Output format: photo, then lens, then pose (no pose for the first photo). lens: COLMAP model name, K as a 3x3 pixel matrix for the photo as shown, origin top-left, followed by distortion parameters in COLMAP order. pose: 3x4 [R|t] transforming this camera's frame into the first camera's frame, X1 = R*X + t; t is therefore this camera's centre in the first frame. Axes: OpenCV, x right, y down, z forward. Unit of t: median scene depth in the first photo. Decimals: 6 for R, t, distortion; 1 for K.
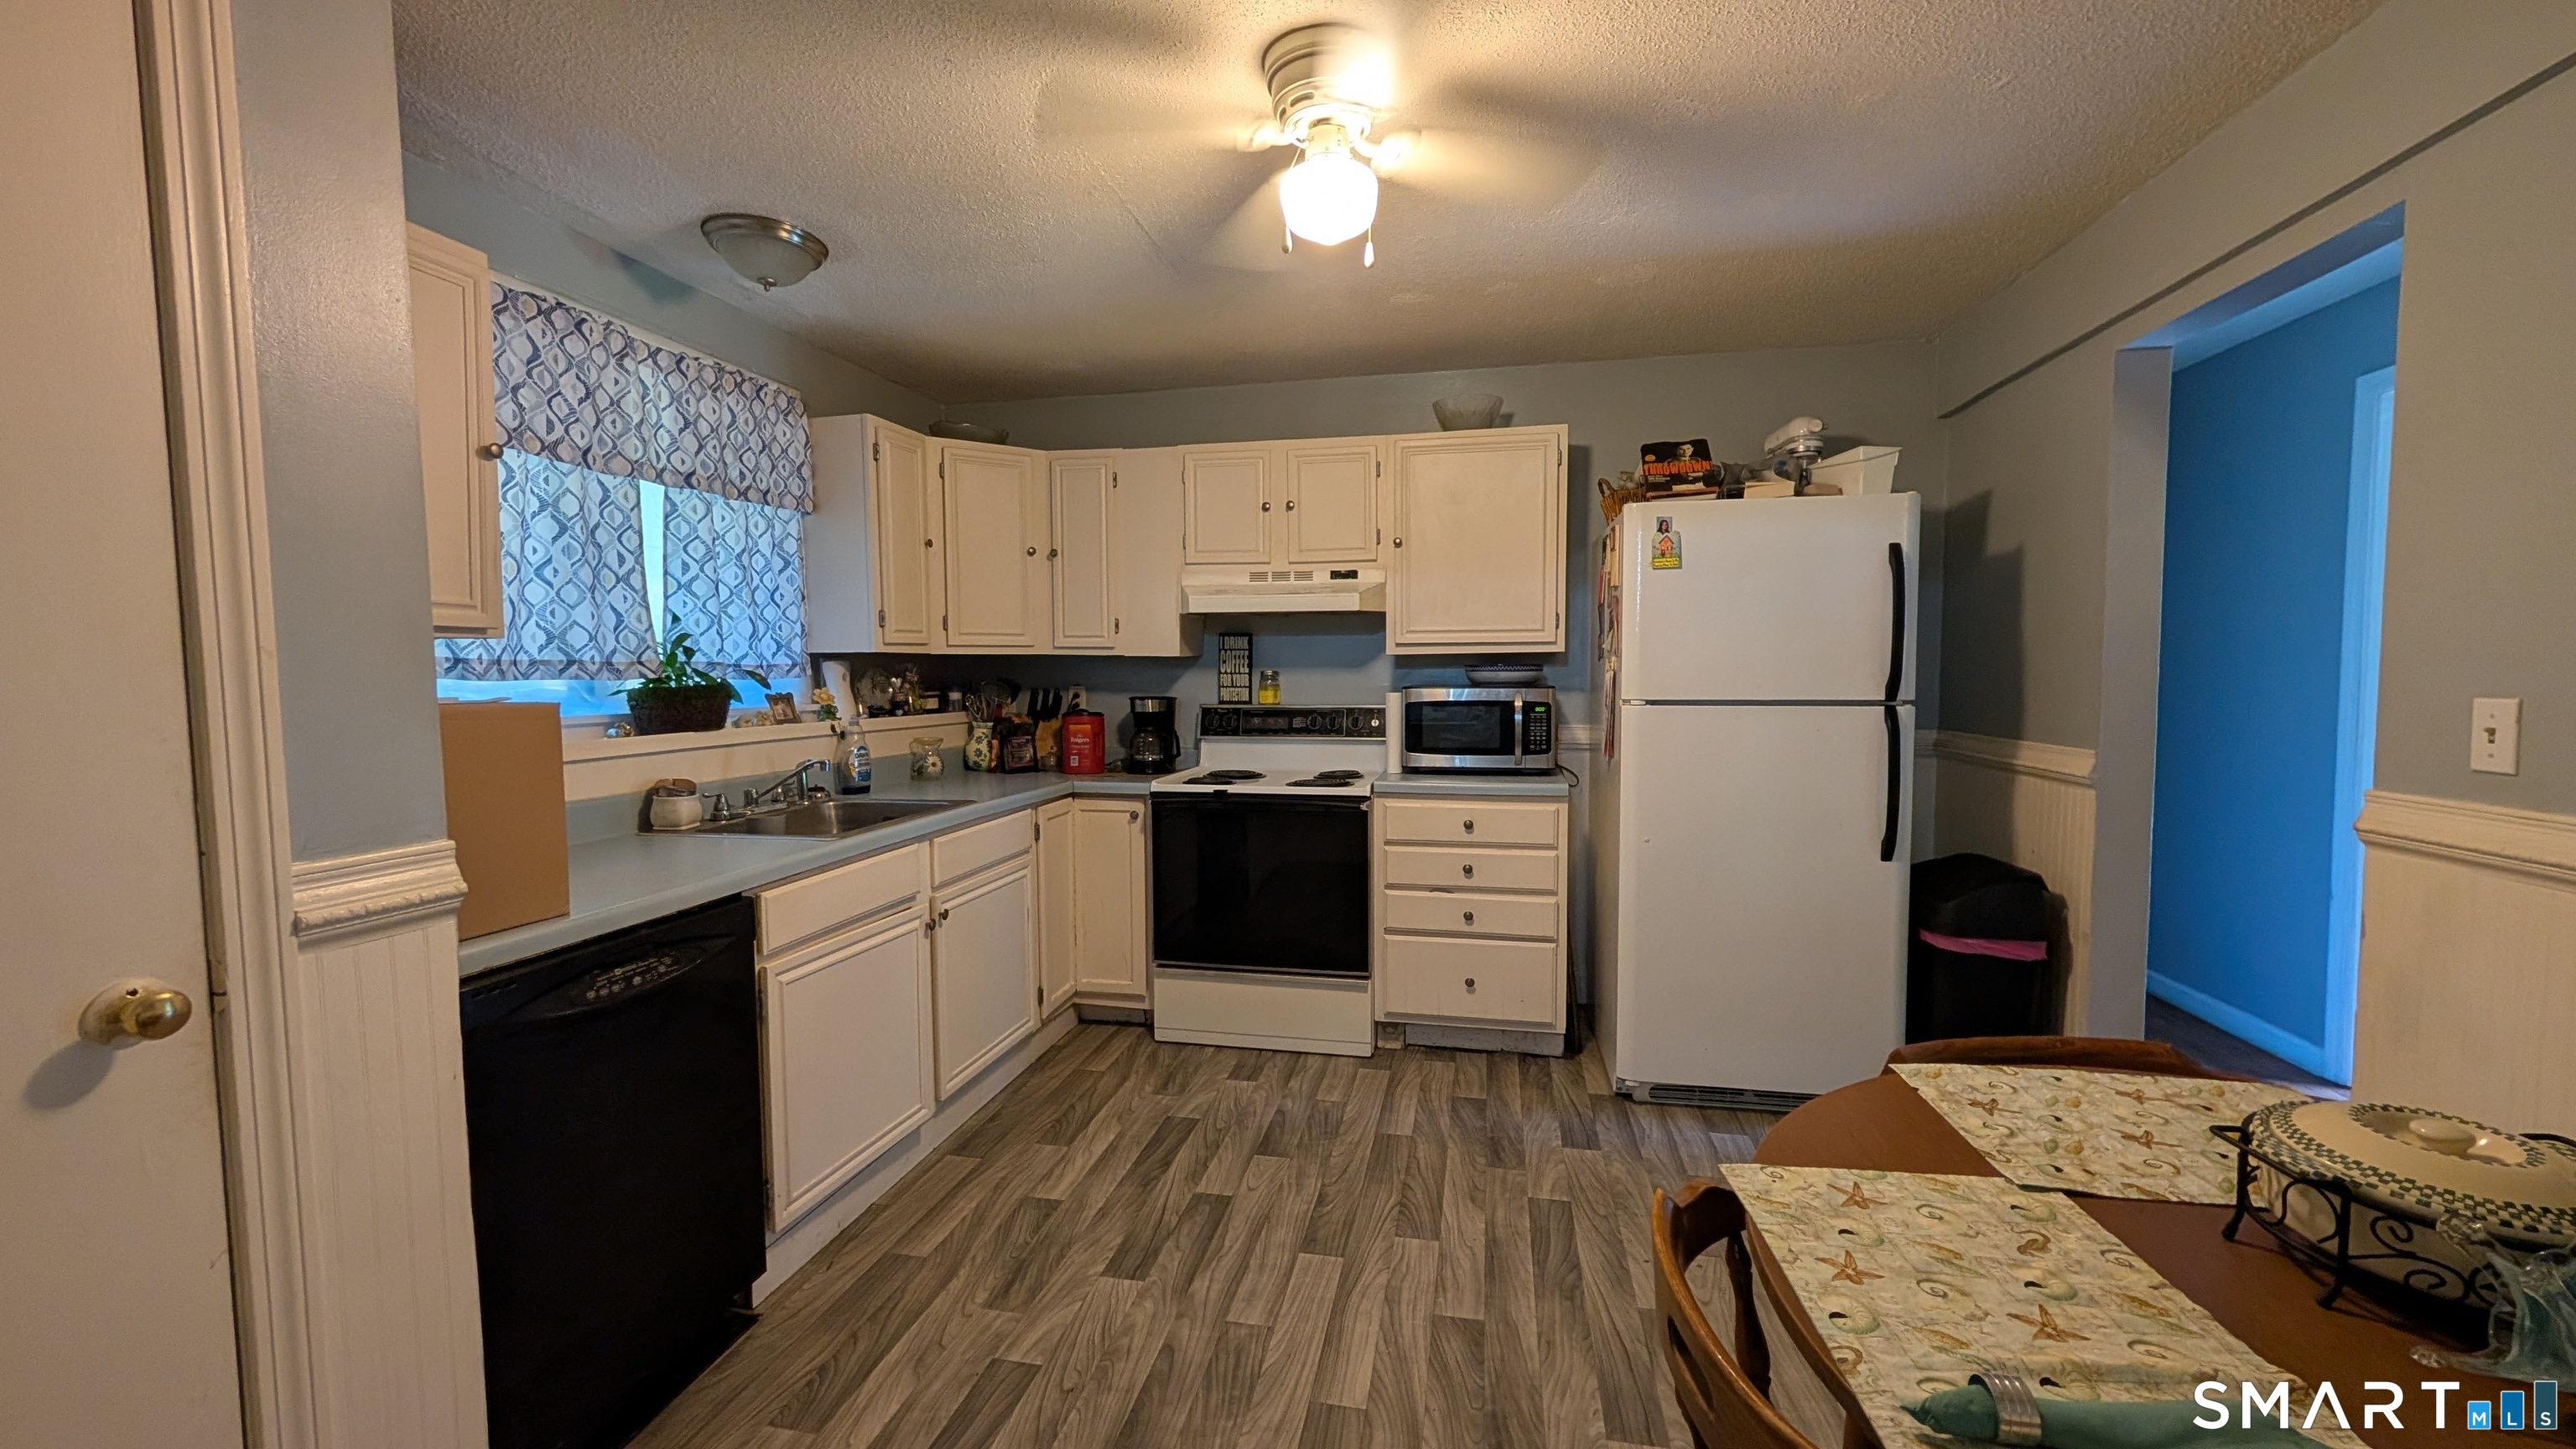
lens RADIAL K [[968.9, 0, 1292.6], [0, 968.9, 726.9], [0, 0, 1]] dist [0.000983, 0.000303]
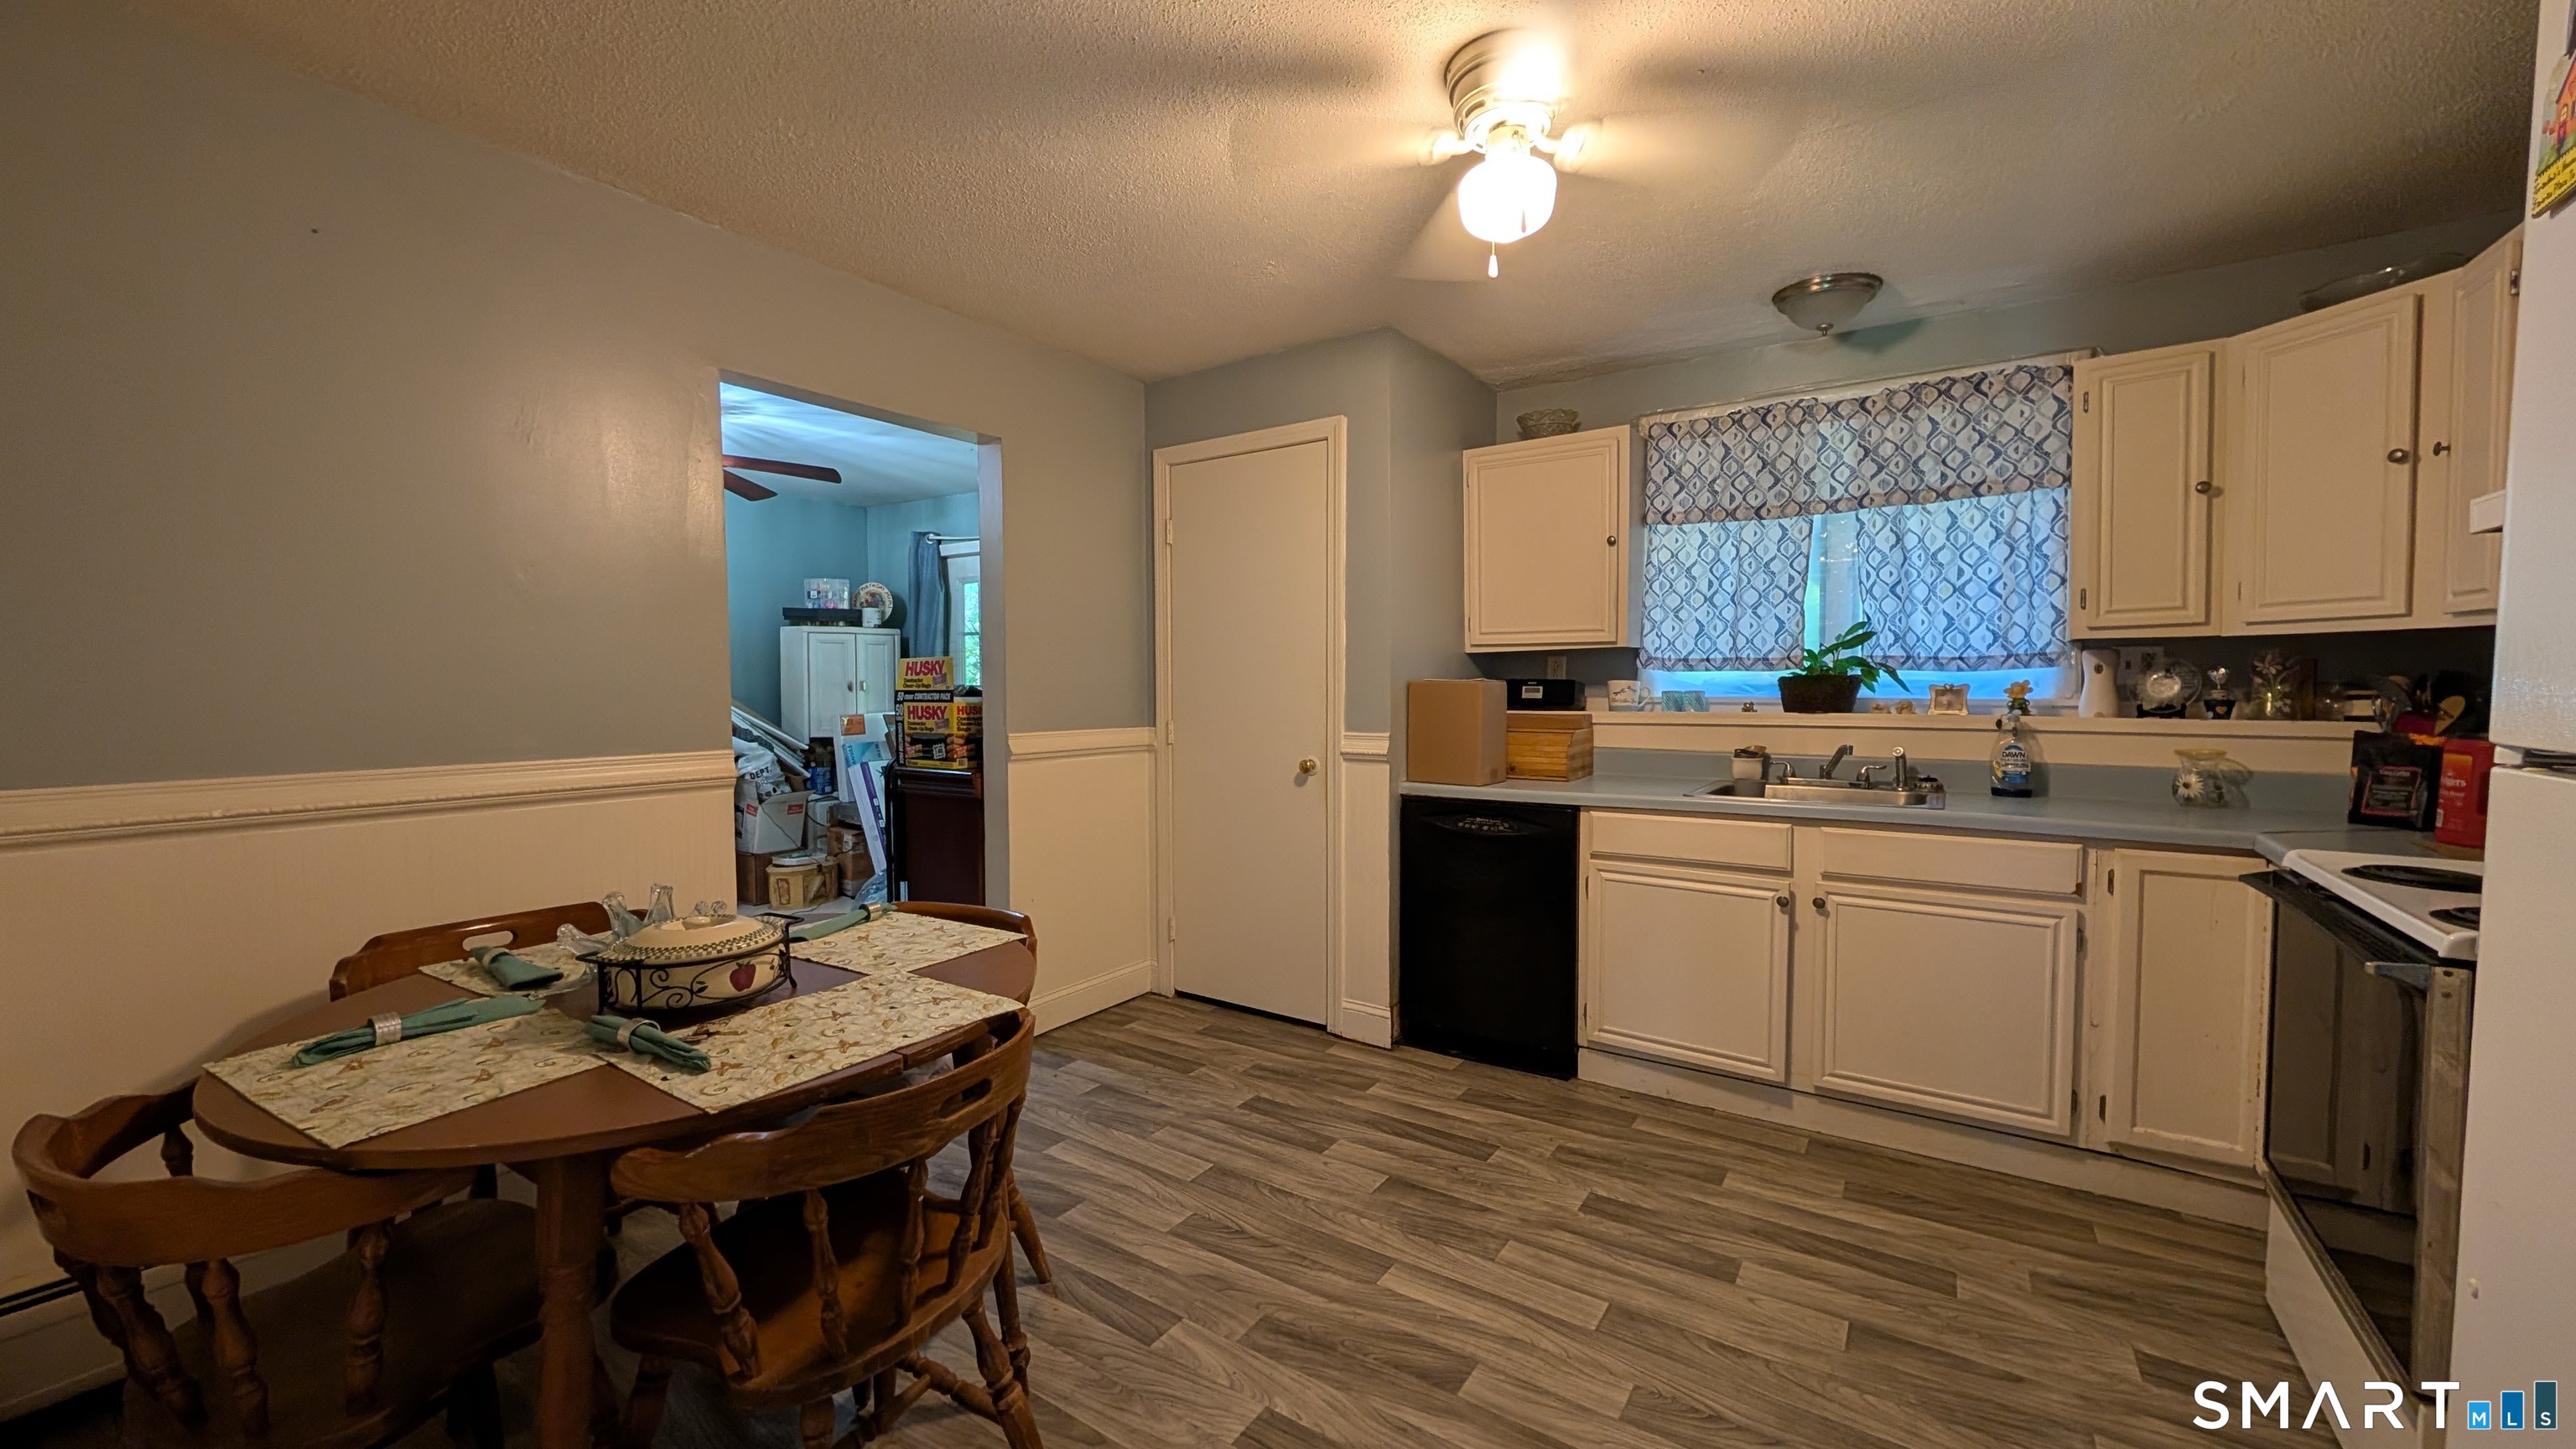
lens RADIAL K [[968.9, 0, 1291.8], [0, 968.9, 726.5], [0, 0, 1]] dist [0.000983, 0.000303]
pose [[-0.381520, 0.051367, -0.922932, 0.761228], [-0.047592, 0.996039, 0.075109, -0.038801], [0.923135, 0.072580, -0.377564, 0.844875]]
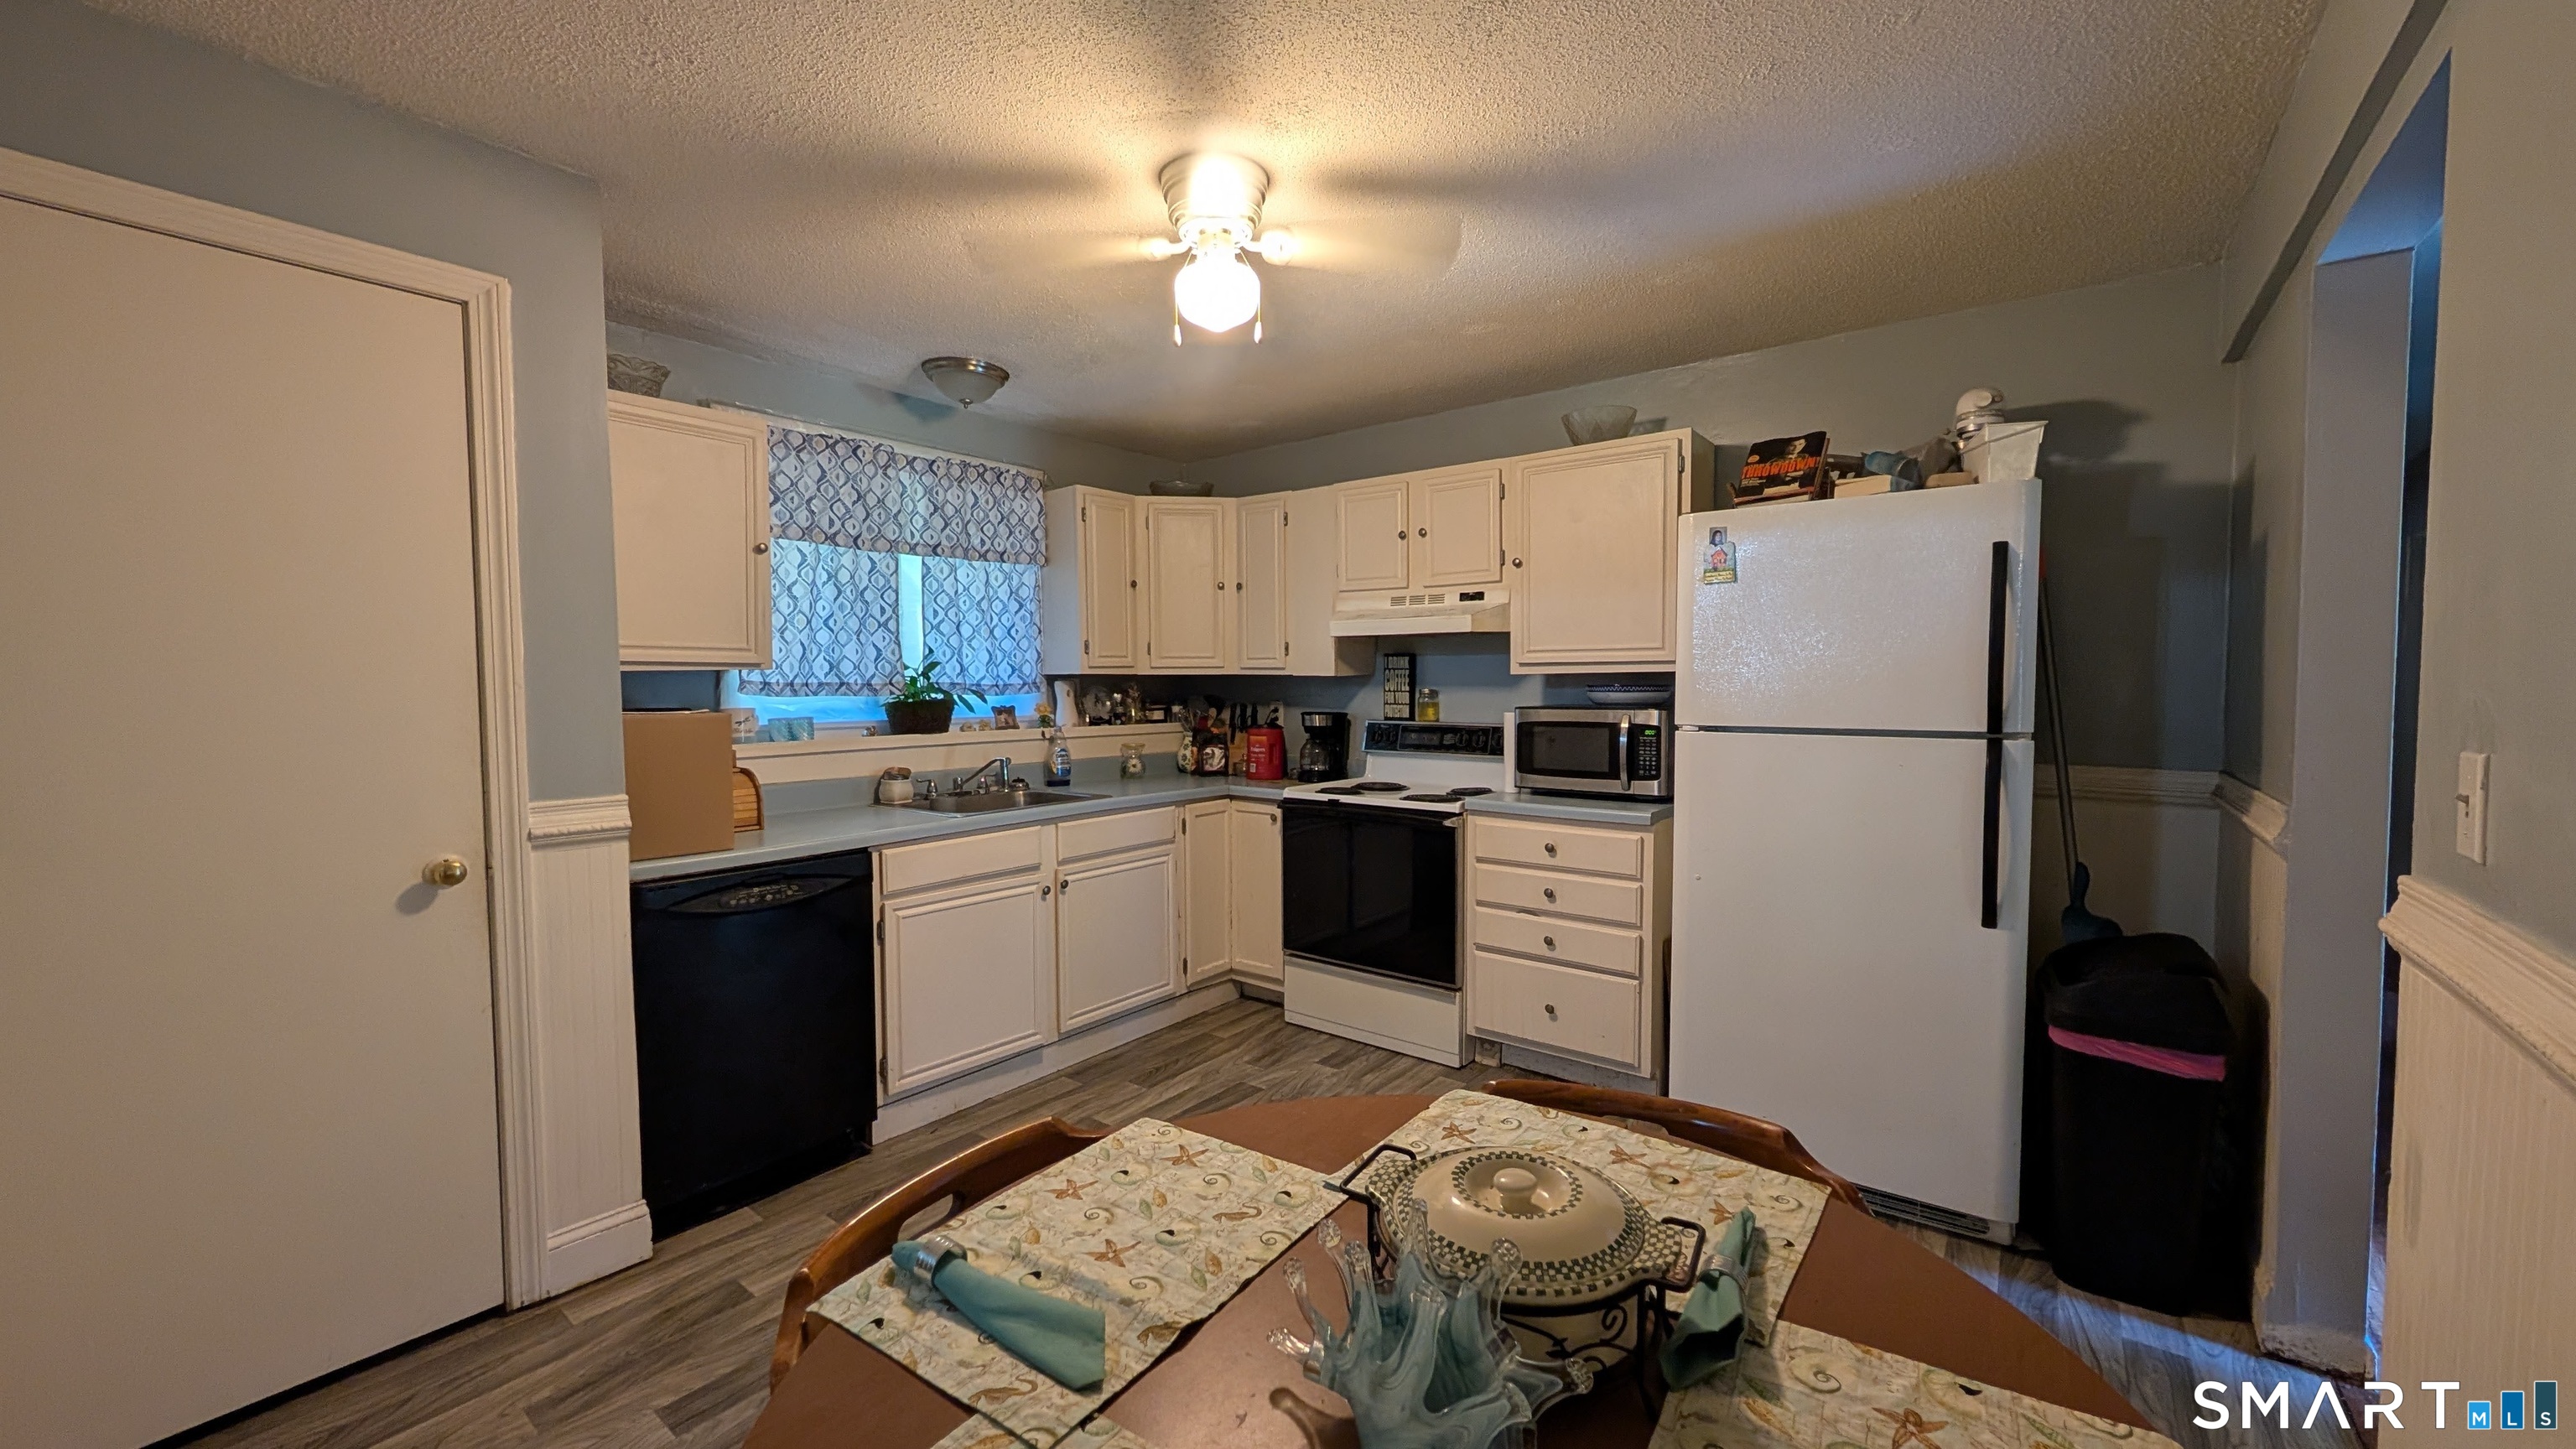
lens RADIAL K [[968.9, 0, 1292.1], [0, 968.9, 727.9], [0, 0, 1]] dist [0.000983, 0.000303]
pose [[0.896641, 0.022599, -0.442182, 0.449752], [-0.026977, 0.999630, -0.003614, -0.012555], [0.441937, 0.015169, 0.896918, -0.000968]]
